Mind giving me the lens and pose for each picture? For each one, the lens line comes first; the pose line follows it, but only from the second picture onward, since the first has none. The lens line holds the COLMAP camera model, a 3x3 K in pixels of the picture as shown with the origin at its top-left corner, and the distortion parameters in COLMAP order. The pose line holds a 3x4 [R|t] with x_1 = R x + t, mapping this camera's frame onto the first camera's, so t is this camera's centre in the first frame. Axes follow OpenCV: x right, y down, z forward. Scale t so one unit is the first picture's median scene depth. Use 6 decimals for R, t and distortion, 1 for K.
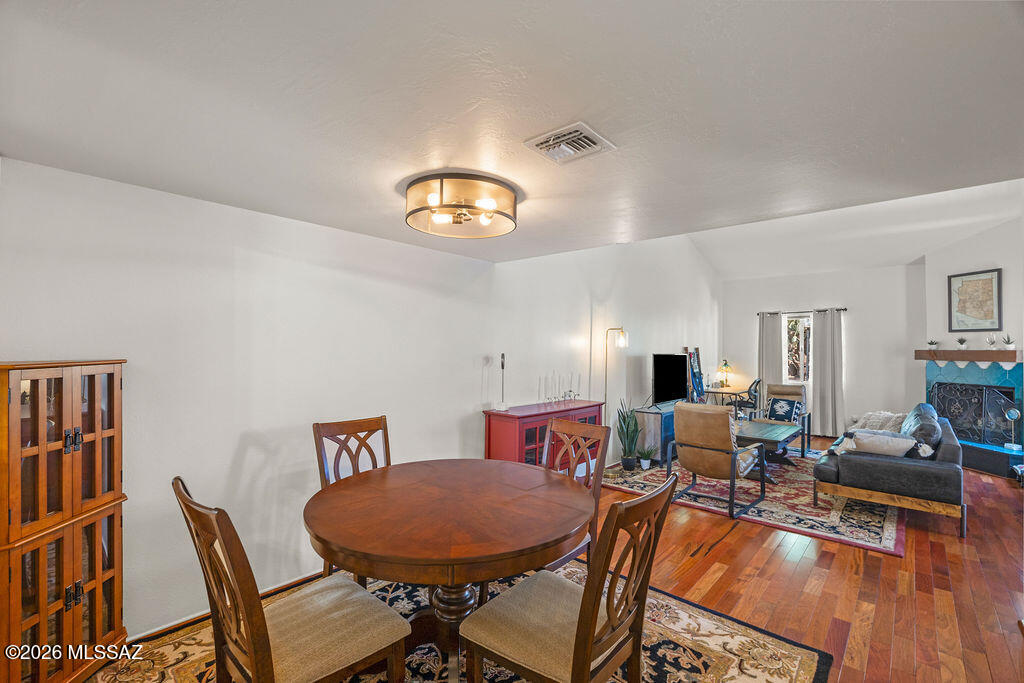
lens RADIAL K [[451.0, 0, 507.2], [0, 451.0, 344.7], [0, 0, 1]] dist [-0.002290, 0.000629]
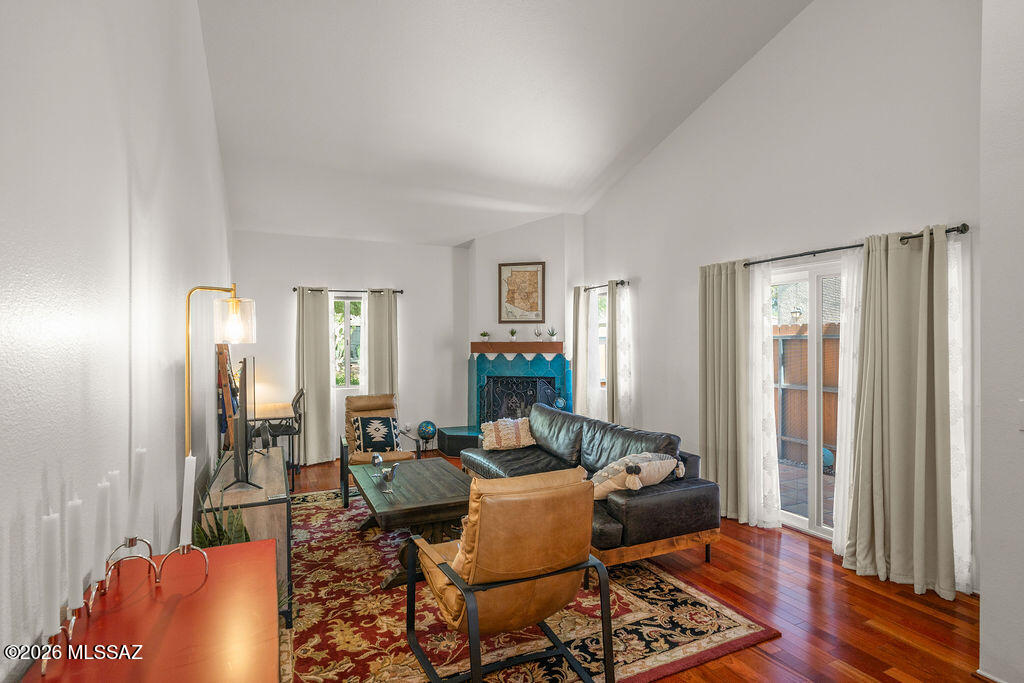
lens RADIAL K [[516.0, 0, 512.8], [0, 516.0, 345.5], [0, 0, 1]] dist [-0.007004, -0.001466]
pose [[0.387002, -0.016754, 0.921927, -0.018080], [-0.001464, 0.999822, 0.018784, -0.001116], [-0.922078, -0.008619, 0.386909, 0.567477]]
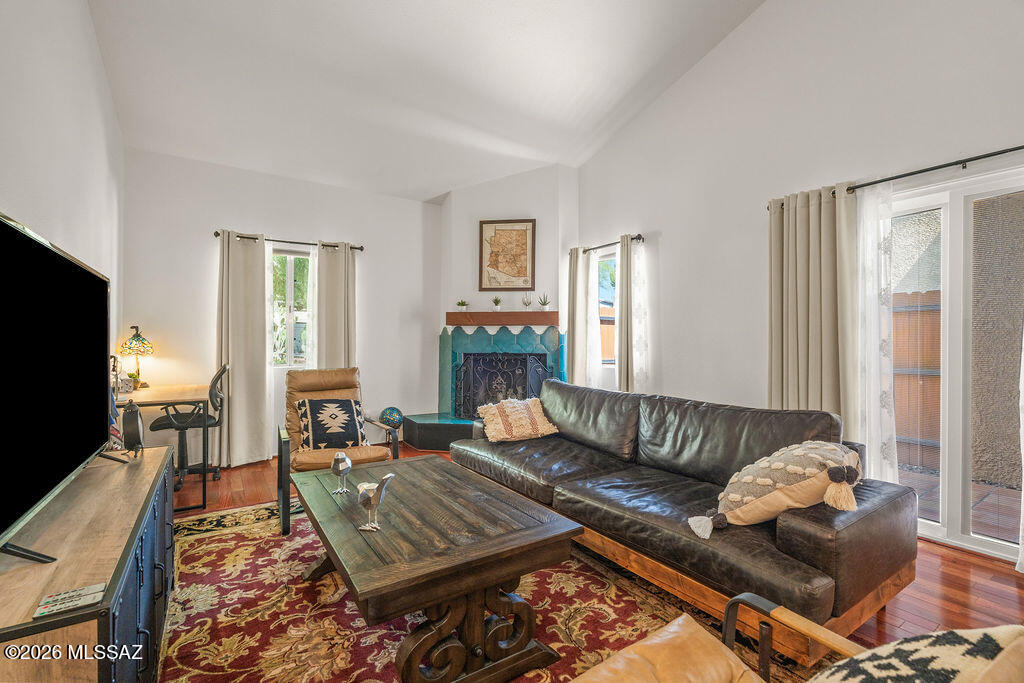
lens RADIAL K [[451.0, 0, 511.6], [0, 451.0, 342.4], [0, 0, 1]] dist [-0.002290, 0.000629]
pose [[0.246987, -0.006814, 0.968995, 0.213241], [-0.010949, 0.999892, 0.009822, 0.058615], [-0.968957, -0.013035, 0.246886, 0.766538]]
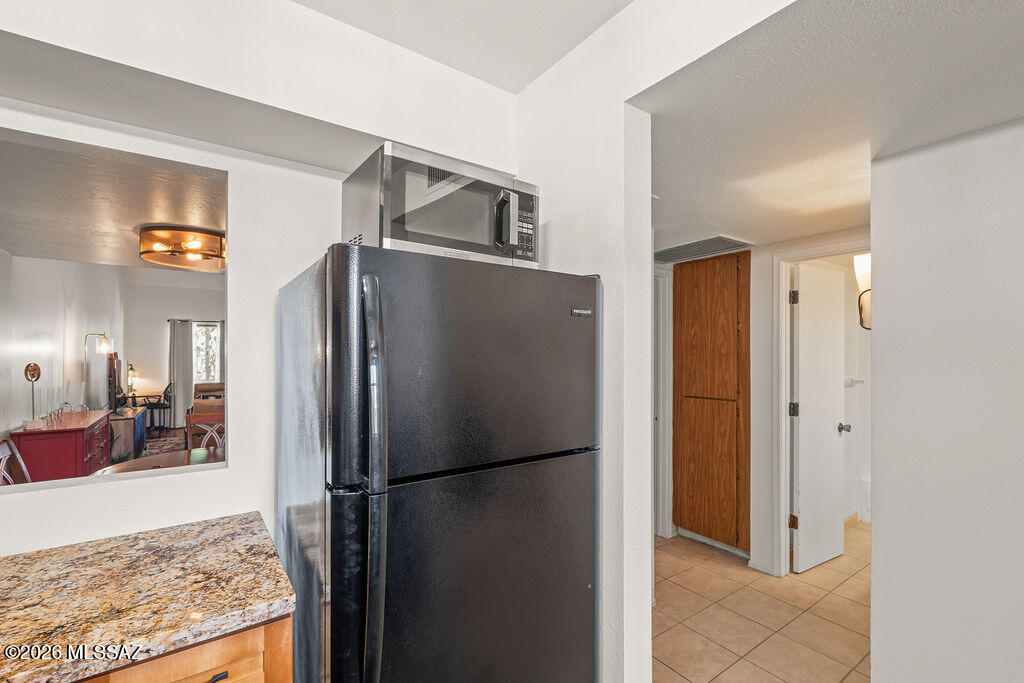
lens RADIAL K [[451.0, 0, 522.0], [0, 451.0, 354.2], [0, 0, 1]] dist [-0.002290, 0.000629]
pose [[0.205687, -0.008404, 0.978582, -0.435075], [-0.011800, 0.999869, 0.011067, -0.013022], [-0.978547, -0.013823, 0.205561, -0.059904]]
